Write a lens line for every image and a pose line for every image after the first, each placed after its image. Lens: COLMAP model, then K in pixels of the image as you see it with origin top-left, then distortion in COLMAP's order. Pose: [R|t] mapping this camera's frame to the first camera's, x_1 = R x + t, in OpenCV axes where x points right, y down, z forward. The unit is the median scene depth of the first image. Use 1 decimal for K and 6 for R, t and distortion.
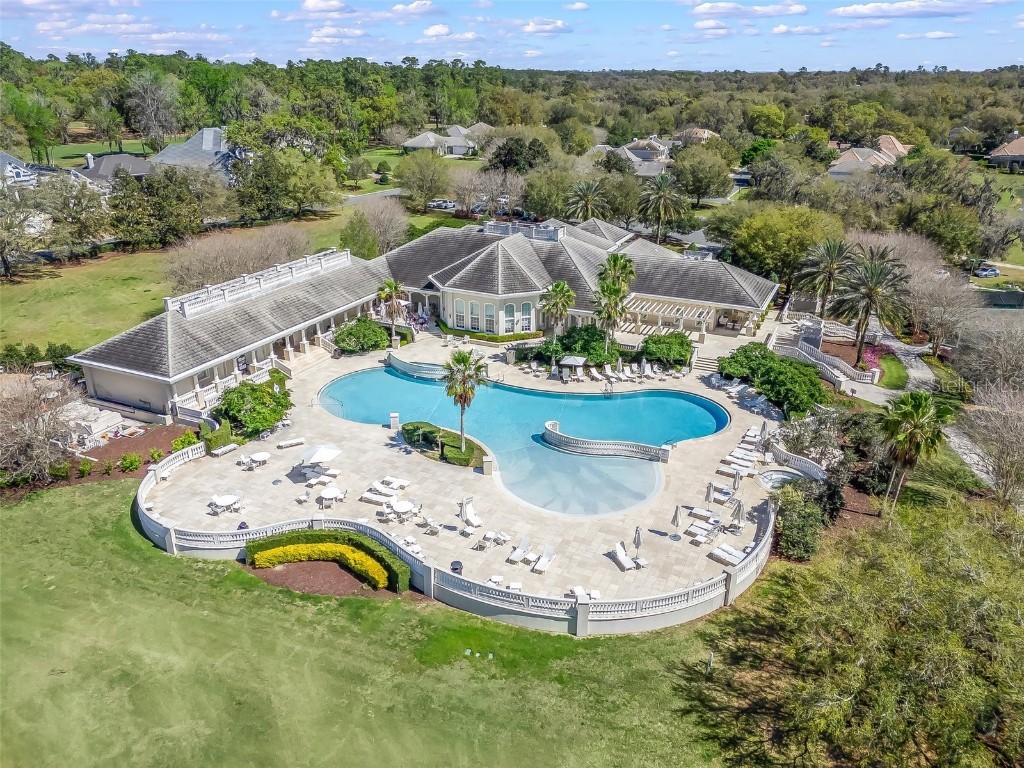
lens RADIAL K [[784.5, 0, 512.0], [0, 784.5, 384.0], [0, 0, 1]] dist [0.104223, -0.129419]
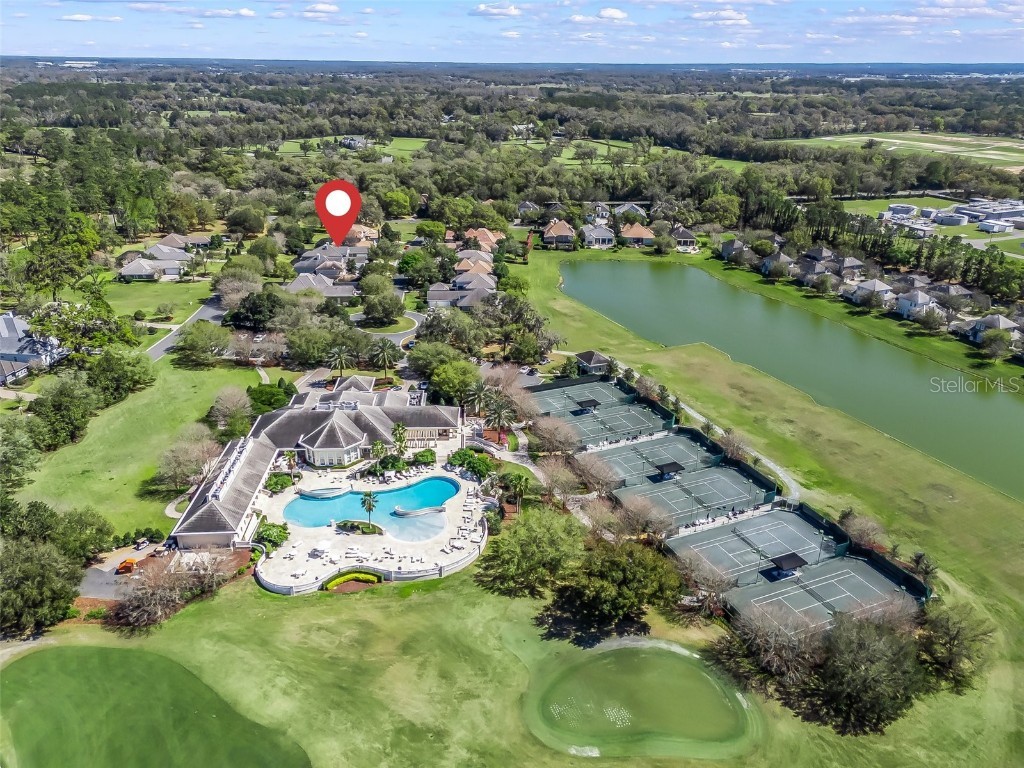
lens RADIAL K [[784.5, 0, 512.0], [0, 784.5, 384.0], [0, 0, 1]] dist [0.104223, -0.129419]
pose [[0.891015, -0.196274, 0.409351, -0.607437], [0.187664, 0.980303, 0.061551, -0.443641], [-0.413369, 0.021977, 0.910298, -1.532510]]
